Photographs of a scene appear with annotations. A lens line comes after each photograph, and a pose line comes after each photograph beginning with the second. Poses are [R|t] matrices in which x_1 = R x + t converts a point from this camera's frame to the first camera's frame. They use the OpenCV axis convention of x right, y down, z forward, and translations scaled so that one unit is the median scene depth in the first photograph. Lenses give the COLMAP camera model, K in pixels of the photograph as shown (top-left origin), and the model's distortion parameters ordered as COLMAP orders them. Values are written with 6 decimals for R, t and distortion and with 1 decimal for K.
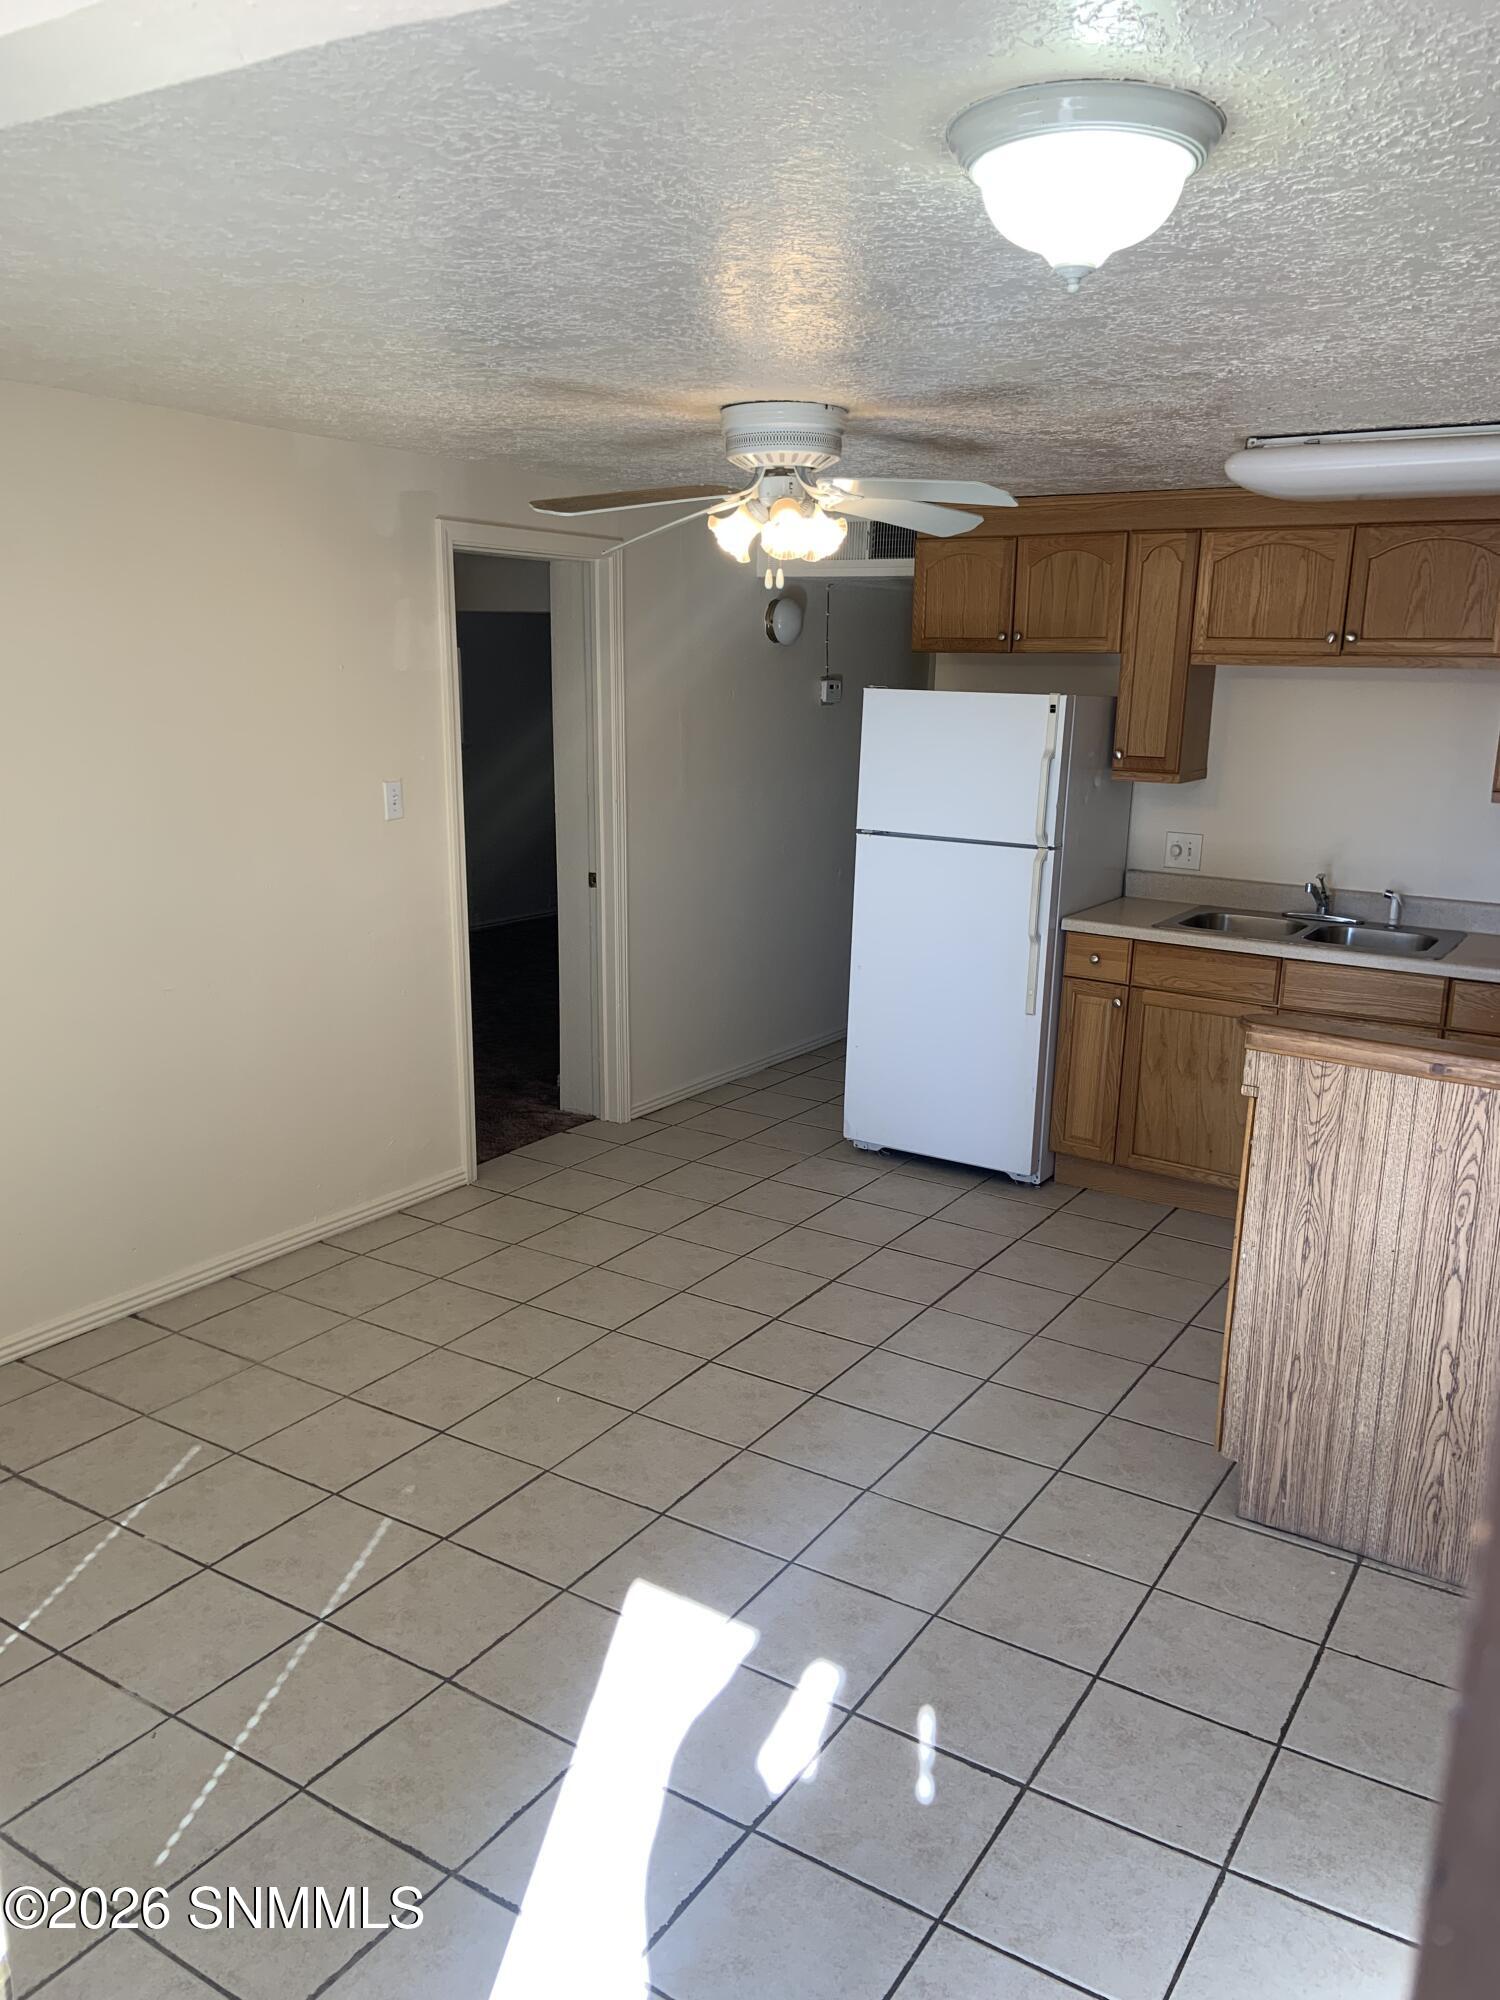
lens RADIAL K [[1495.3, 0, 777.6], [0, 1495.3, 1004.8], [0, 0, 1]] dist [0.107621, -0.129566]
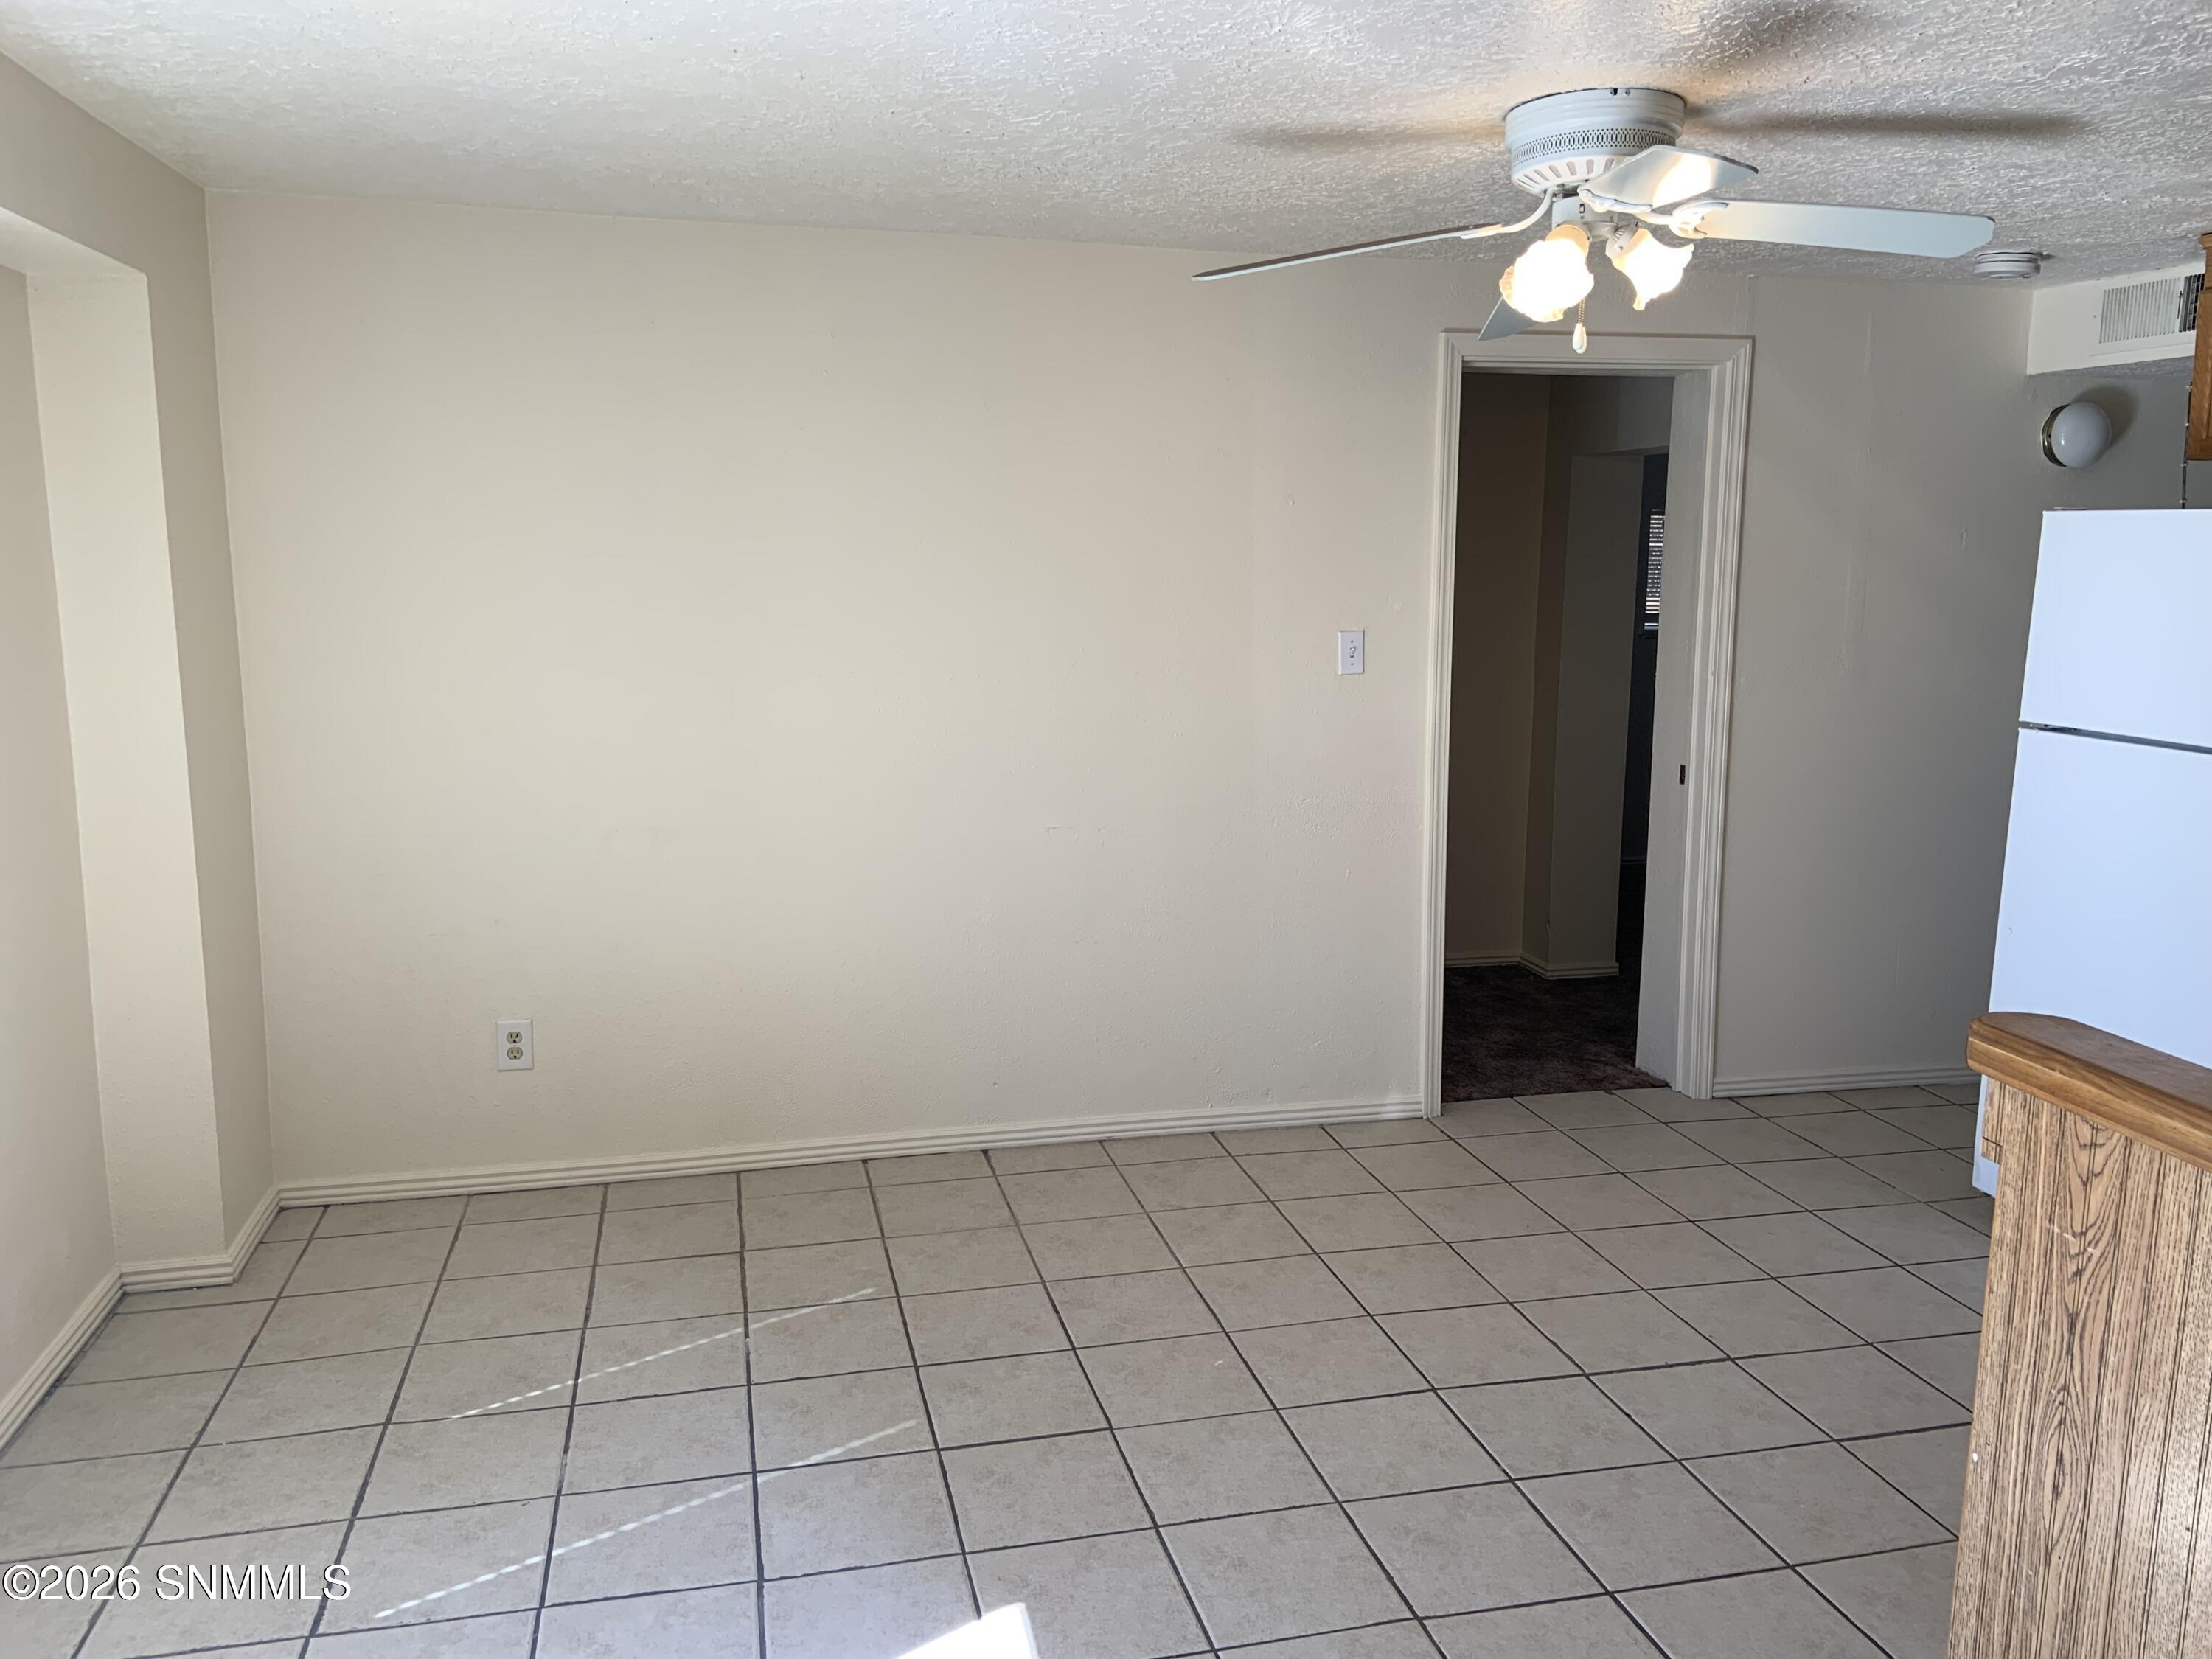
lens RADIAL K [[1653.8, 0, 1115.8], [0, 1653.8, 815.5], [0, 0, 1]] dist [0.107621, -0.129566]
pose [[0.722515, 0.093603, -0.684989, 0.469337], [-0.147649, 0.988825, -0.020615, -0.002888], [0.675405, 0.116033, 0.728261, 0.319077]]
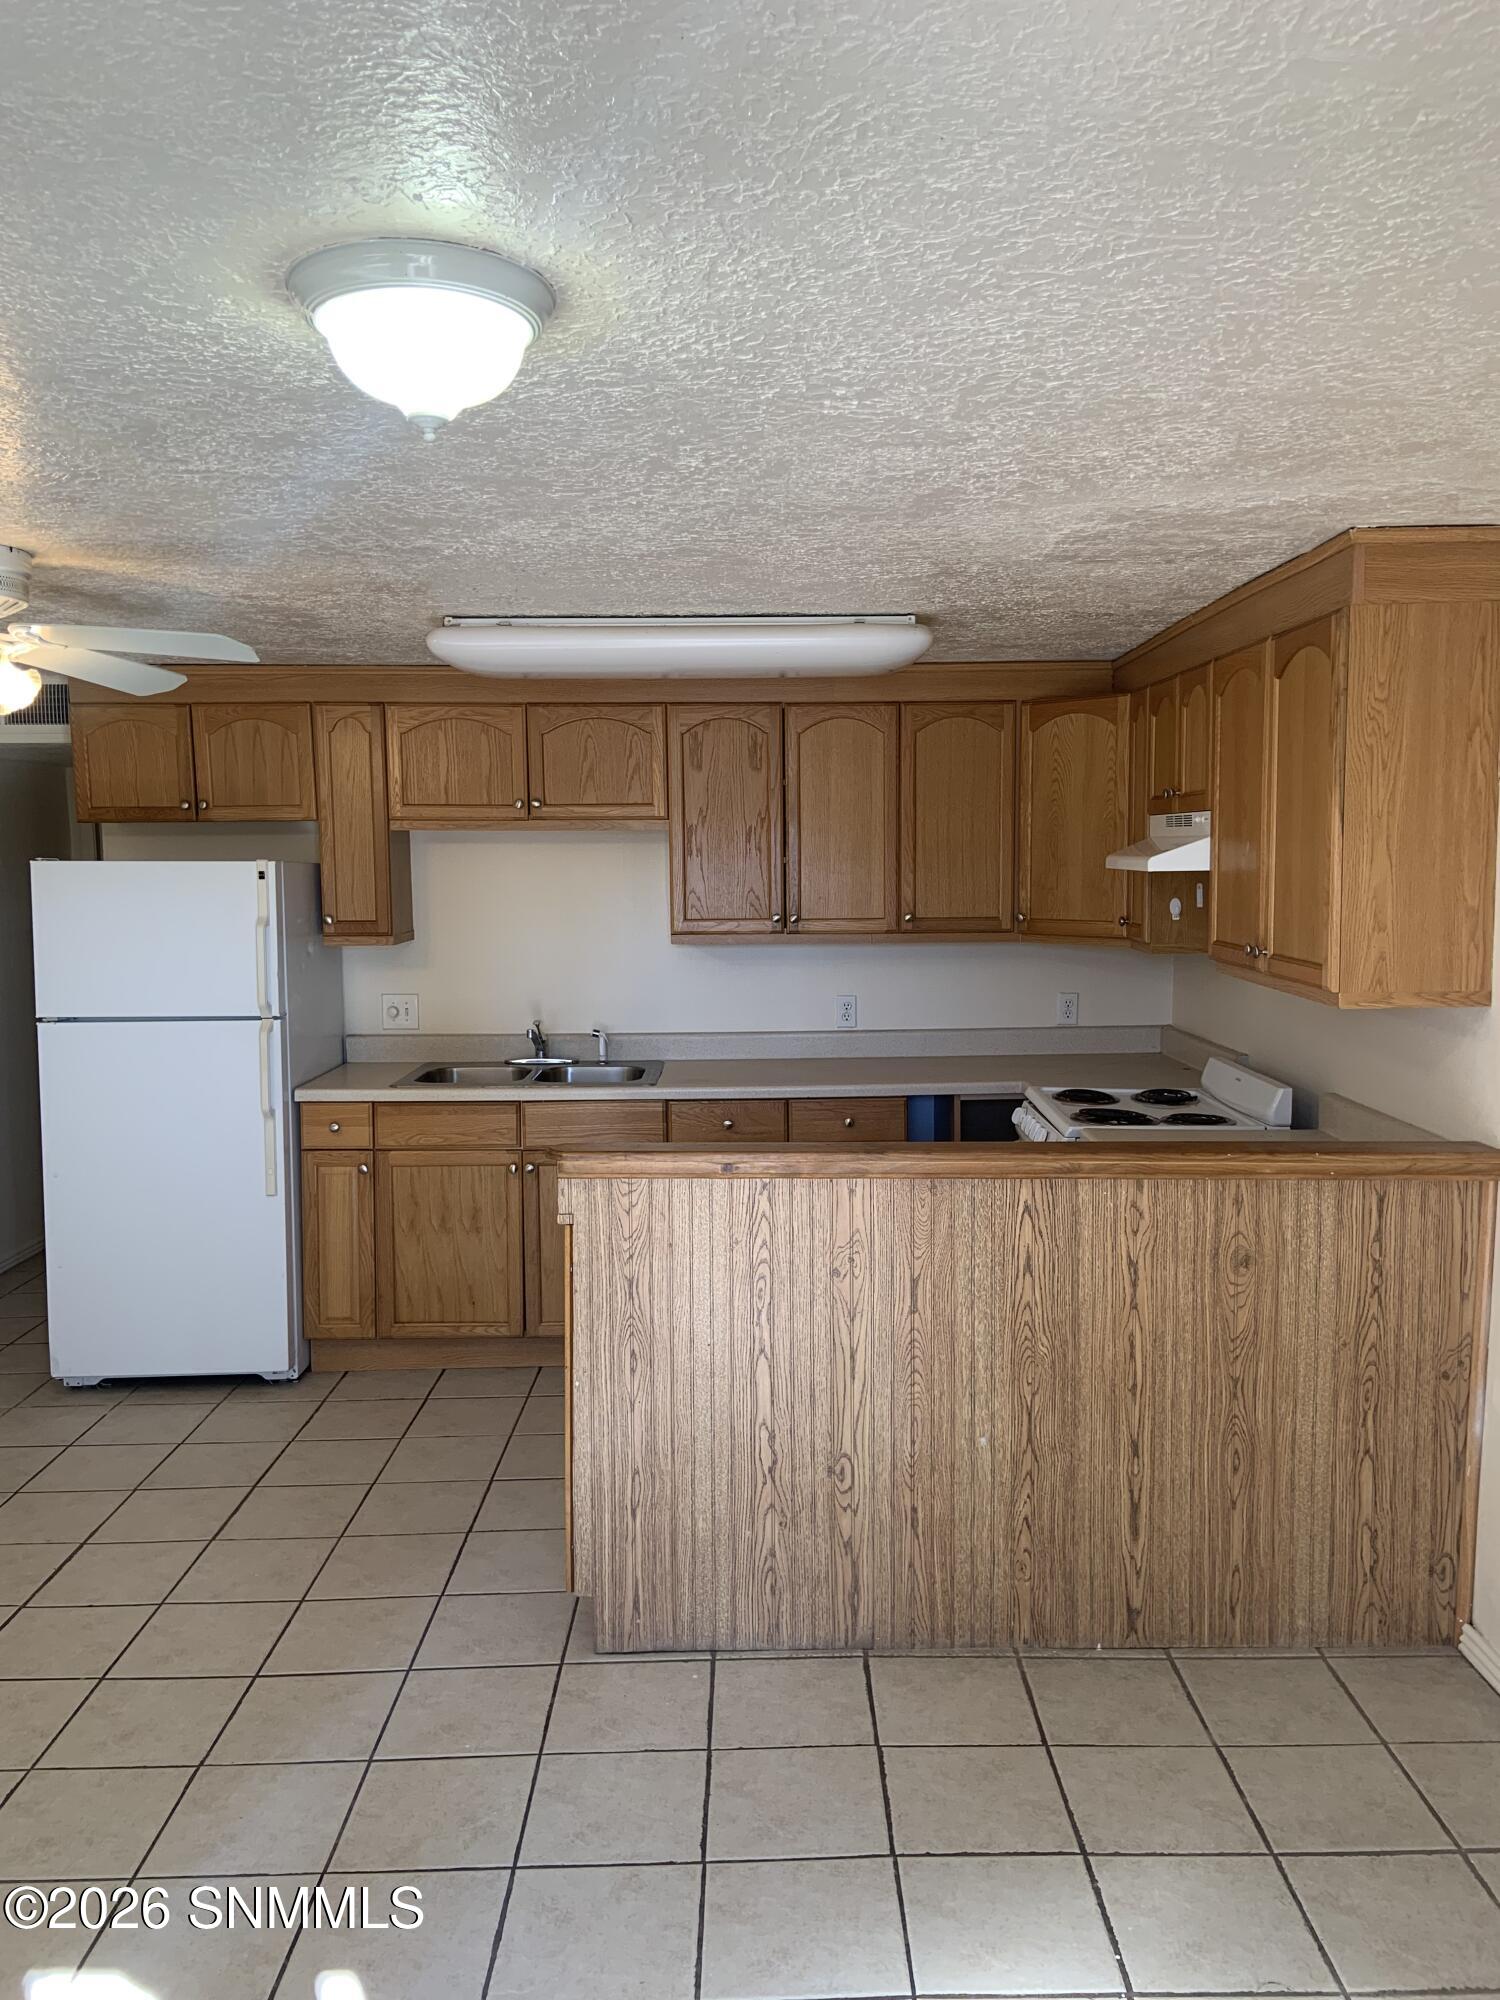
lens RADIAL K [[1495.3, 0, 774.0], [0, 1495.3, 988.0], [0, 0, 1]] dist [0.107621, -0.129566]
pose [[0.841475, -0.080039, 0.534335, -0.098472], [0.148414, 0.985165, -0.086153, 0.010645], [-0.519513, 0.151799, 0.840871, 0.037335]]
